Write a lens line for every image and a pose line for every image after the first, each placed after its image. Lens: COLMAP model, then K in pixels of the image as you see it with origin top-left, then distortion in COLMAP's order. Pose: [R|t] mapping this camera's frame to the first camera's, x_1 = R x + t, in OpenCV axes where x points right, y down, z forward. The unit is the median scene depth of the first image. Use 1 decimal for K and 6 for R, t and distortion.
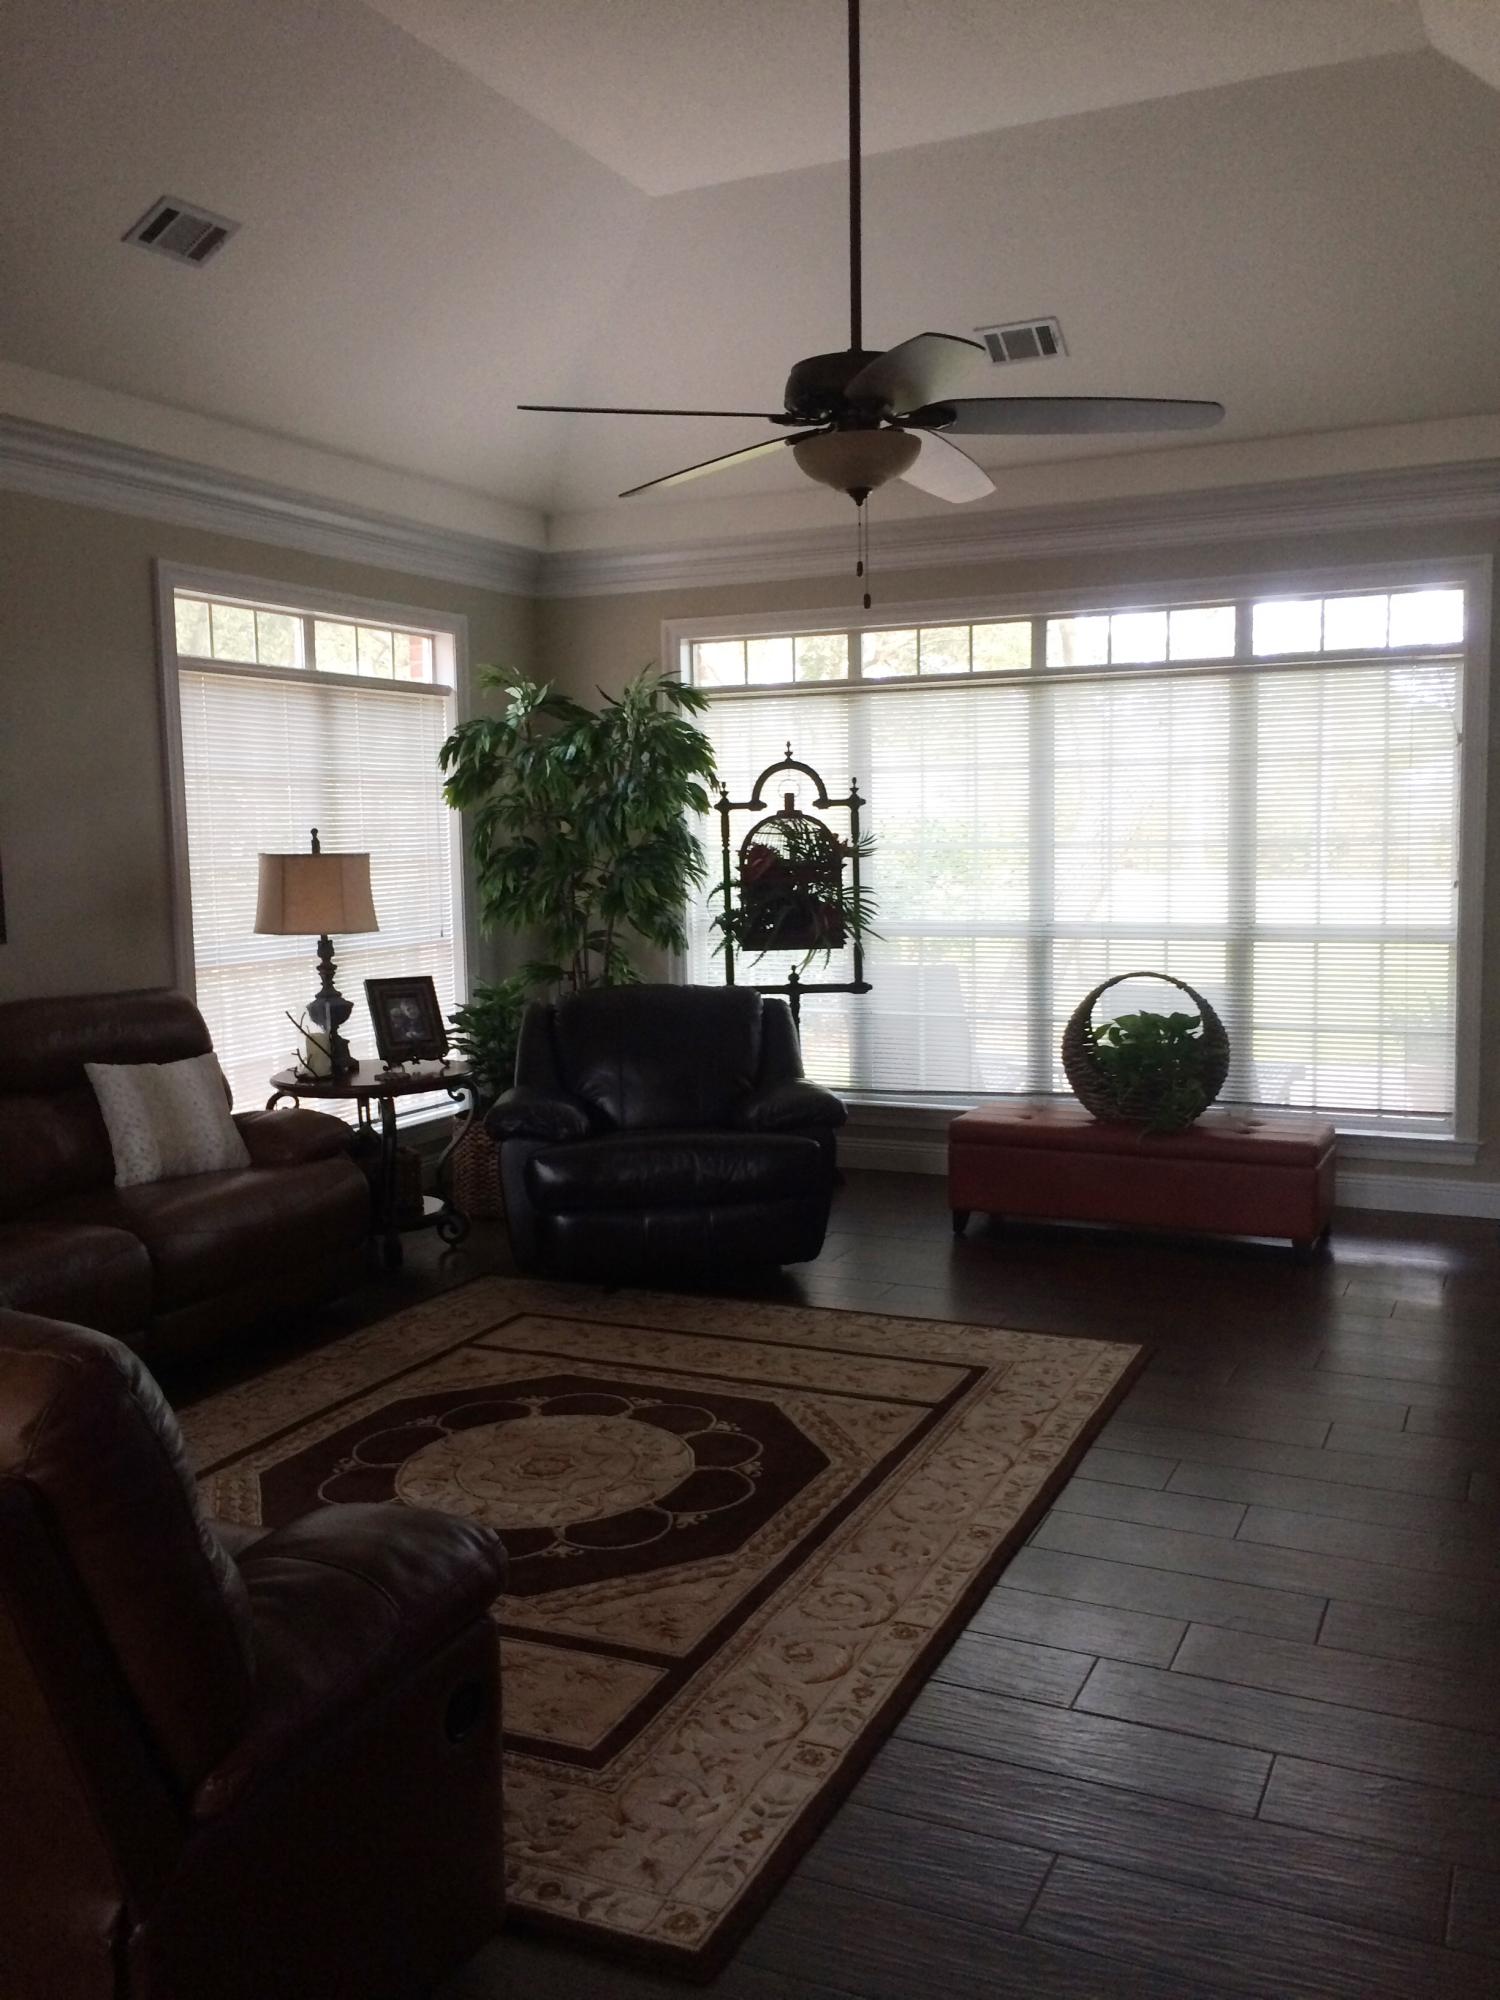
lens RADIAL K [[1725.5, 0, 751.2], [0, 1725.5, 998.4], [0, 0, 1]] dist [0.052402, -0.038892]
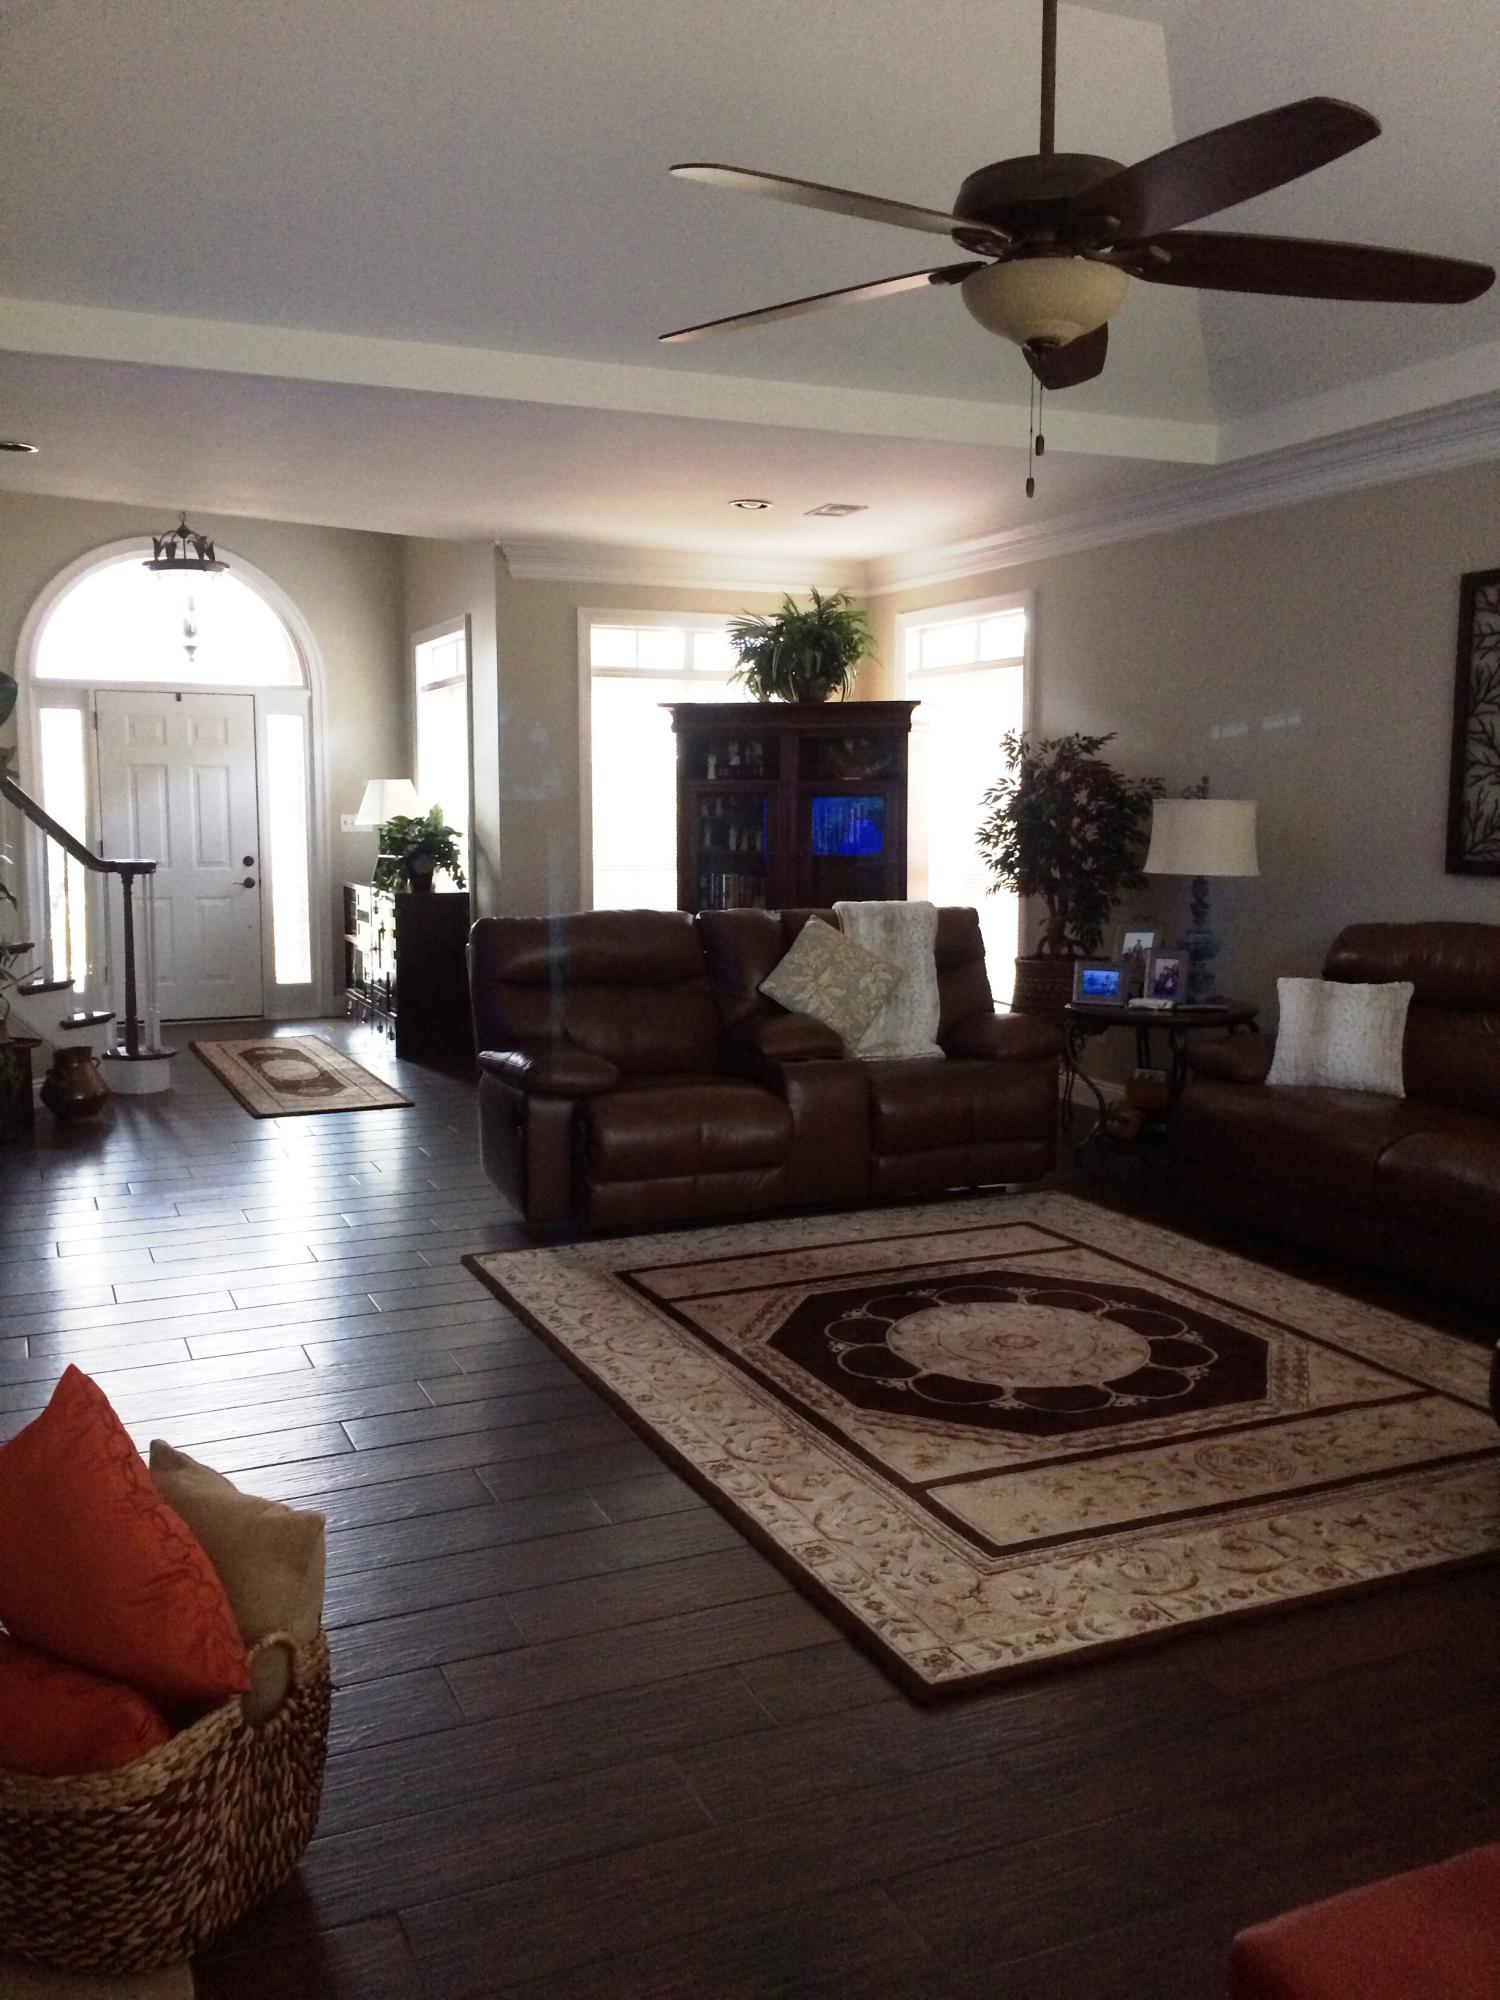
lens RADIAL K [[1725.5, 0, 751.5], [0, 1725.5, 999.0], [0, 0, 1]] dist [0.052402, -0.038892]
pose [[-0.660630, 0.110614, -0.742517, 0.756293], [-0.062958, 0.977437, 0.201626, -0.155080], [0.748067, 0.179947, -0.638761, 1.445550]]
